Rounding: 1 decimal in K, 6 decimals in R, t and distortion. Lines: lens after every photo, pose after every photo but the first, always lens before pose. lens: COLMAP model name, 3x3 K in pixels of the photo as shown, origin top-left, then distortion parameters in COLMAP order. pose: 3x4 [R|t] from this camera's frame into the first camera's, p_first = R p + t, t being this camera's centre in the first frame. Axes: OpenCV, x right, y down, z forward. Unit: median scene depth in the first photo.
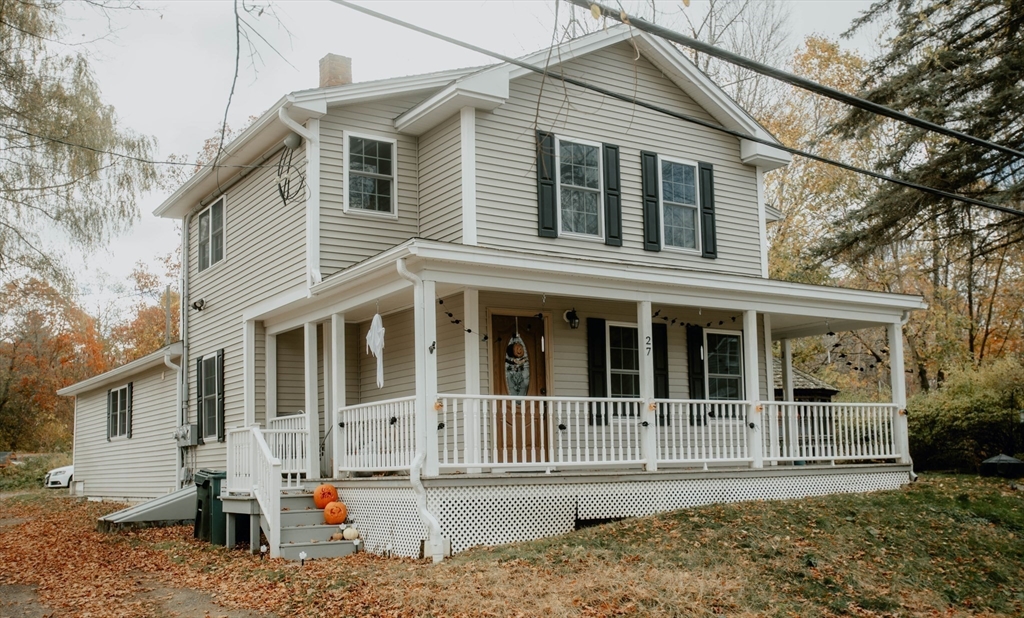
lens RADIAL K [[1018.7, 0, 512.0], [0, 1018.7, 309.0], [0, 0, 1]] dist [0.016308, 0.013269]
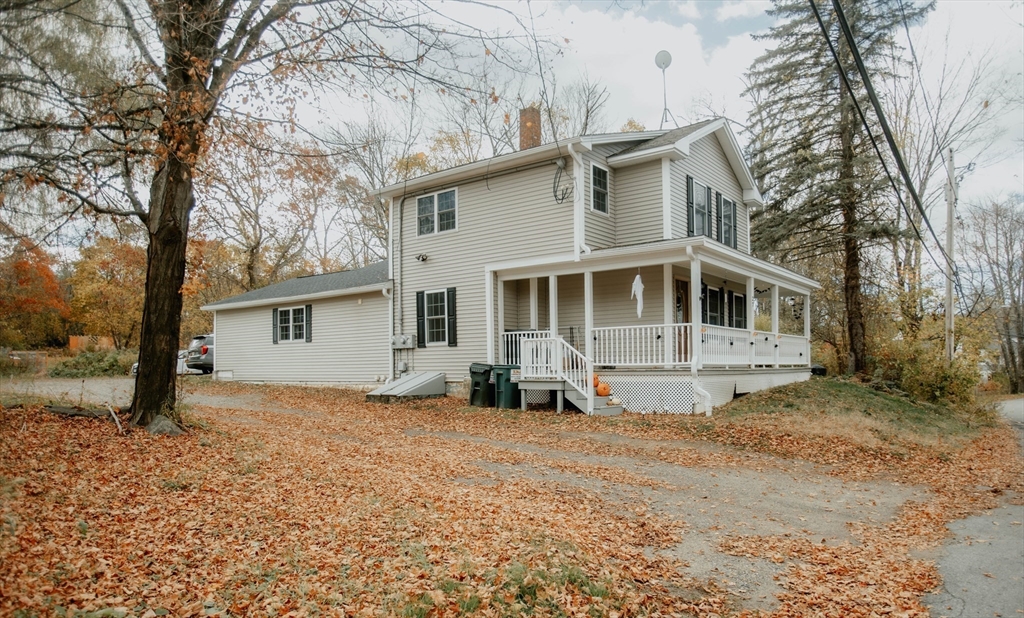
lens RADIAL K [[649.6, 0, 512.0], [0, 649.6, 309.0], [0, 0, 1]] dist [0.000722, 0.000112]
pose [[0.939779, 0.048486, 0.338326, -0.610634], [-0.068146, 0.996592, 0.046470, 0.023036], [-0.334920, -0.066727, 0.939881, 0.034999]]
